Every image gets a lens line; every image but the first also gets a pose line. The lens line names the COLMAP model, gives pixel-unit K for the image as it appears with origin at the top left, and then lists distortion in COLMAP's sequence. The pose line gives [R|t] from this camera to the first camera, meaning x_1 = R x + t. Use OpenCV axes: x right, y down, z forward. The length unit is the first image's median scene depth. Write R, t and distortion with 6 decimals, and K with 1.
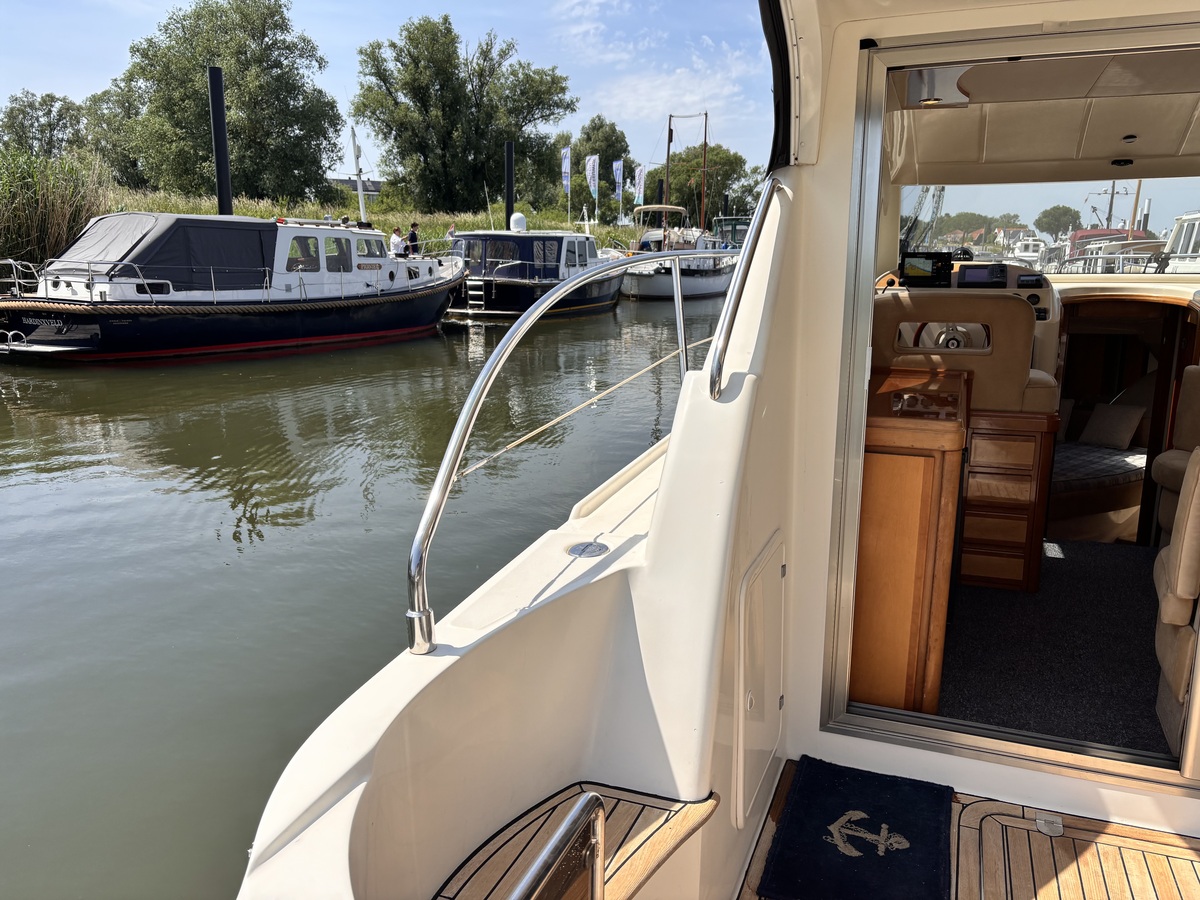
lens RADIAL K [[904.8, 0, 601.2], [0, 904.8, 445.5], [0, 0, 1]] dist [0.021537, -0.008465]
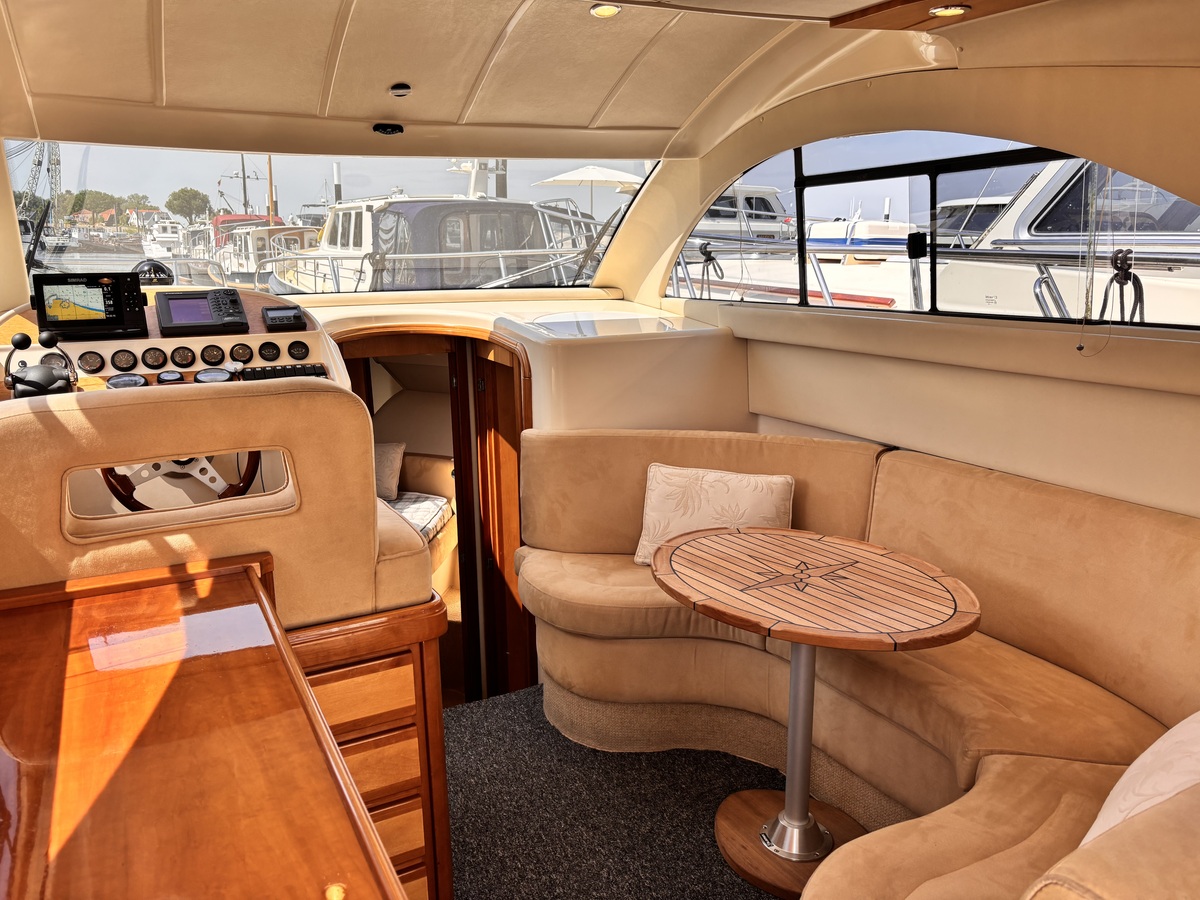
lens RADIAL K [[904.8, 0, 601.2], [0, 904.8, 445.5], [0, 0, 1]] dist [0.021537, -0.008465]
pose [[0.647949, -0.172098, 0.741987, 0.273148], [0.158368, 0.983291, 0.089770, -0.215980], [-0.745038, 0.059341, 0.664377, 0.823933]]
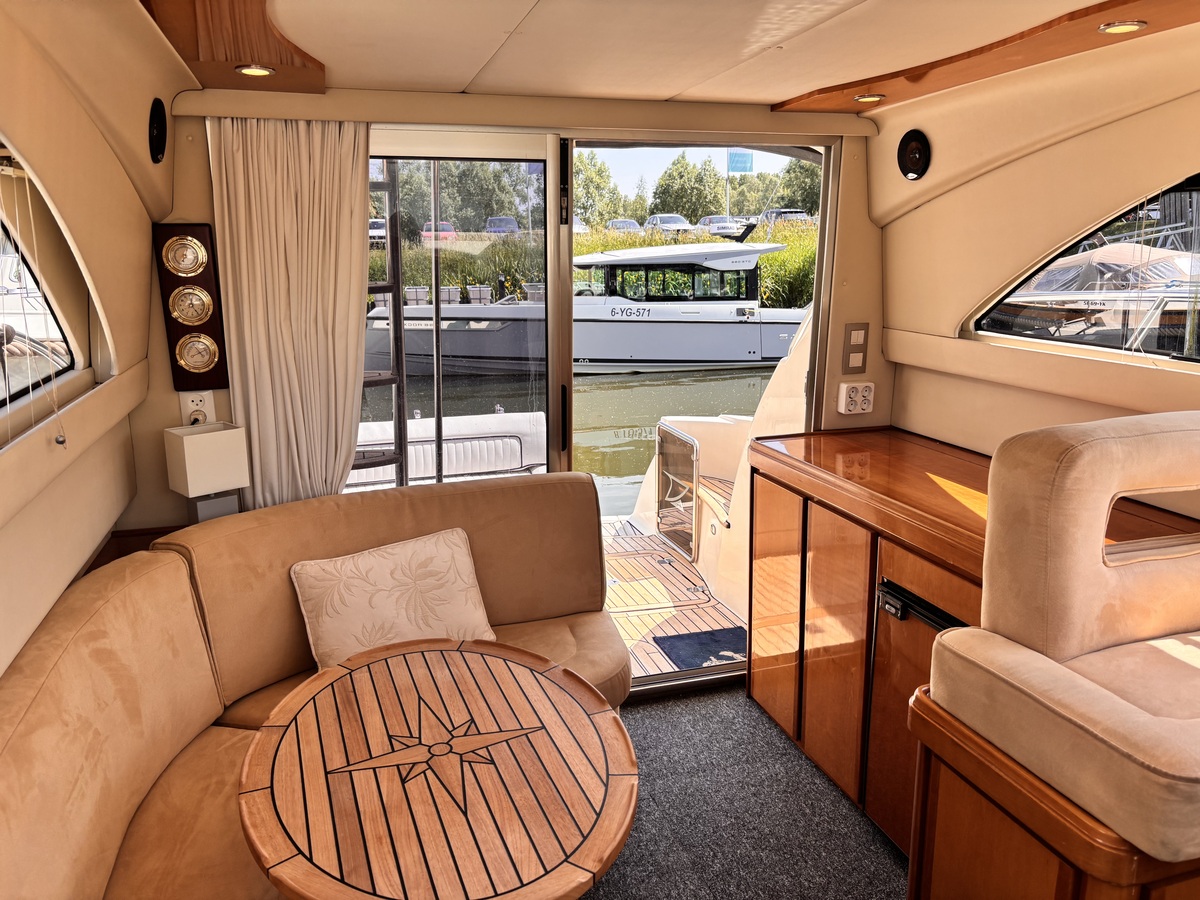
lens RADIAL K [[904.8, 0, 601.2], [0, 904.8, 445.5], [0, 0, 1]] dist [0.021537, -0.008465]
pose [[-0.775385, 0.136303, -0.616603, 1.238675], [-0.114743, 0.929764, 0.349820, -0.400957], [0.620976, 0.341996, -0.705285, 1.657708]]
